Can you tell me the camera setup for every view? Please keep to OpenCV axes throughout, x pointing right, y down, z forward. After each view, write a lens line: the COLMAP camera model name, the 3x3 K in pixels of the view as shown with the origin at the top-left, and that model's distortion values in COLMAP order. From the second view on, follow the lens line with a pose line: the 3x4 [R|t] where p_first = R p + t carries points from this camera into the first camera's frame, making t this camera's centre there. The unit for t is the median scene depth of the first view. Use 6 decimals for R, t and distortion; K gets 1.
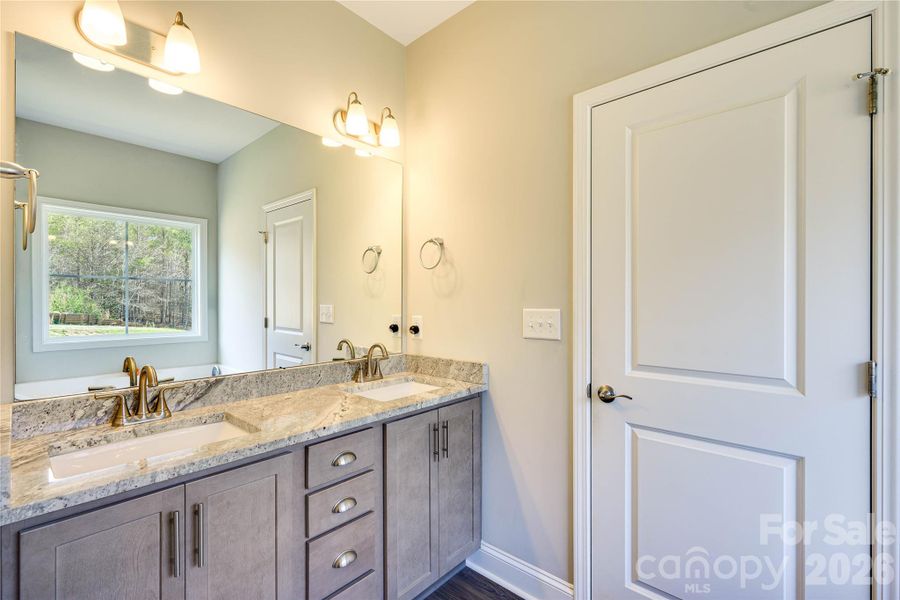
lens RADIAL K [[401.1, 0, 446.2], [0, 401.1, 305.7], [0, 0, 1]] dist [0.000390, -0.000765]
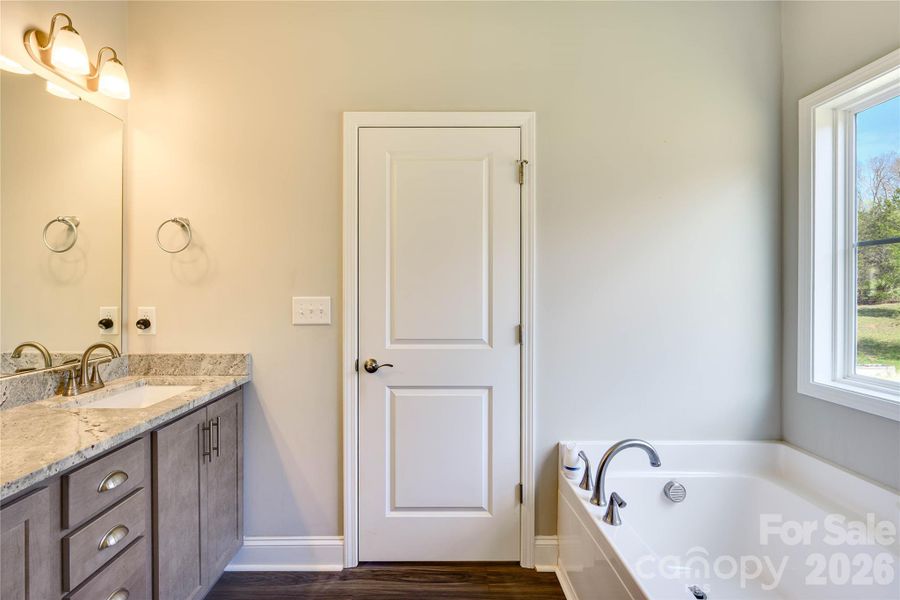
lens RADIAL K [[401.1, 0, 449.5], [0, 401.1, 296.8], [0, 0, 1]] dist [0.000390, -0.000765]
pose [[0.739416, -0.010626, 0.673165, -0.228183], [0.006080, 0.999940, 0.009106, 0.000271], [-0.673221, -0.002640, 0.739437, -0.058747]]
